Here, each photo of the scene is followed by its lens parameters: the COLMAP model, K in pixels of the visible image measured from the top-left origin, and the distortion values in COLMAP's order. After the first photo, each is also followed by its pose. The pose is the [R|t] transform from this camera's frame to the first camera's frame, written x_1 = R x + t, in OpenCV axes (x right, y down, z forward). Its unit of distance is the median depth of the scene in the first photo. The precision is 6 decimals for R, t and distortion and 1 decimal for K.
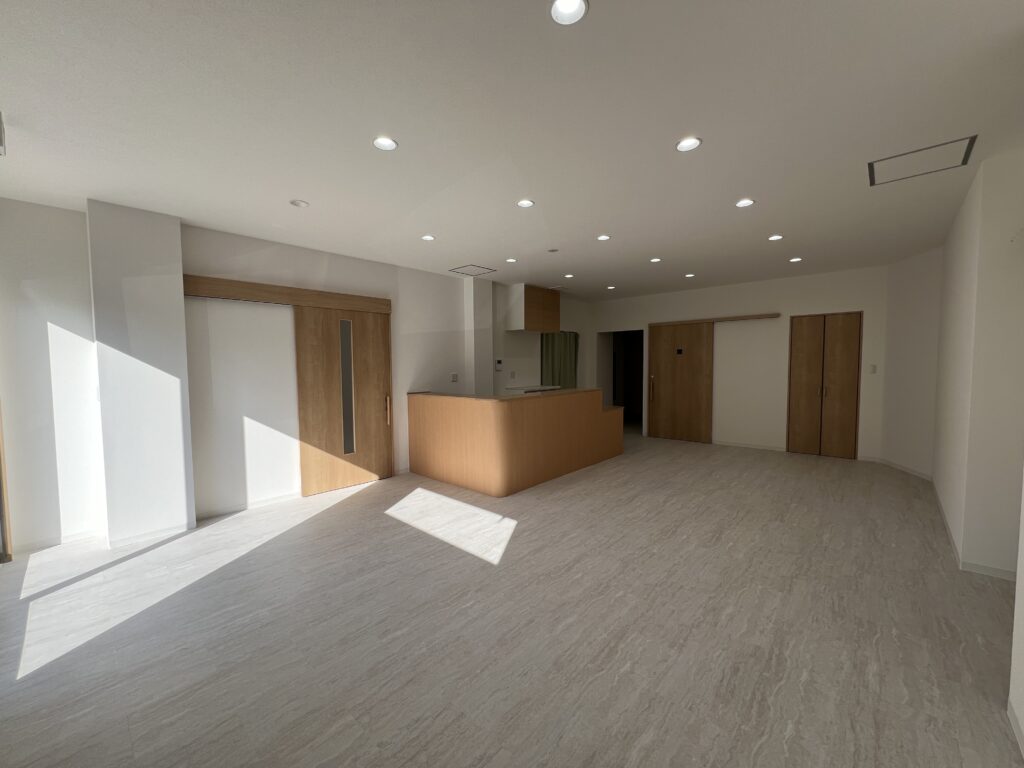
lens RADIAL K [[408.6, 0, 512.5], [0, 408.6, 387.7], [0, 0, 1]] dist [-0.001327, 0.000281]
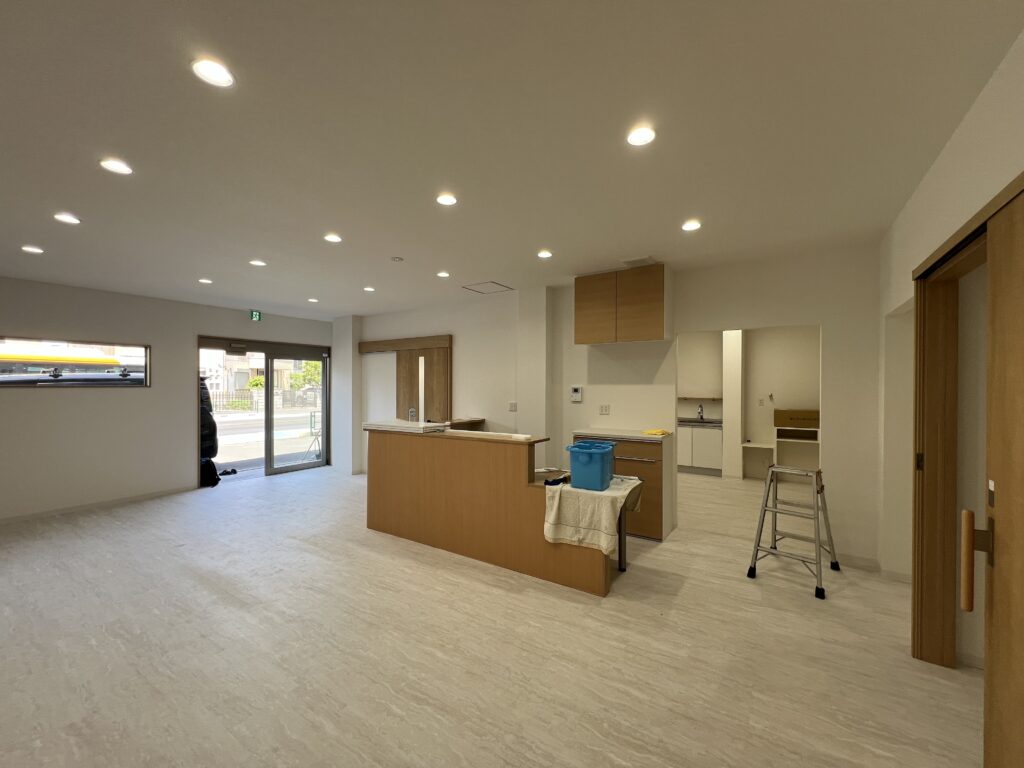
lens RADIAL K [[408.6, 0, 511.3], [0, 408.6, 386.3], [0, 0, 1]] dist [-0.001327, 0.000281]
pose [[0.156435, 0.011161, -0.987625, 1.416257], [-0.061783, 0.998088, 0.001493, -0.136304], [0.985754, 0.060785, 0.156825, 1.643389]]
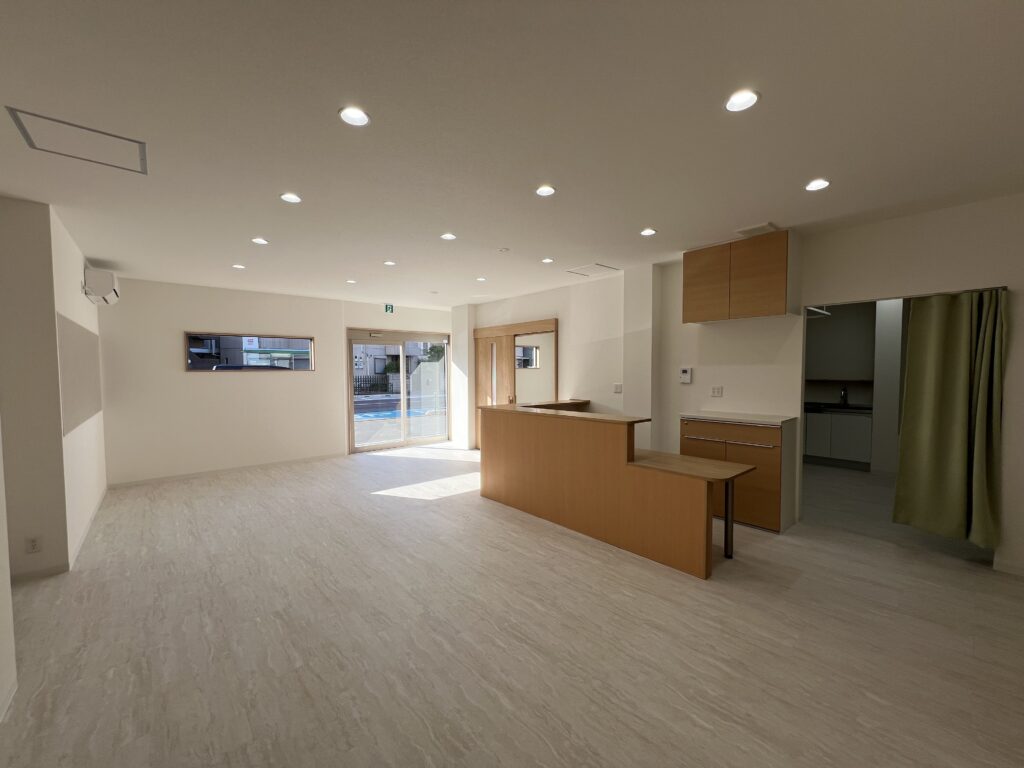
lens RADIAL K [[408.6, 0, 510.0], [0, 408.6, 386.1], [0, 0, 1]] dist [-0.001327, 0.000281]
pose [[-0.117765, 0.050709, -0.991746, 1.475009], [-0.052620, 0.996974, 0.057225, -0.132296], [0.991646, 0.058925, -0.114740, 1.671497]]
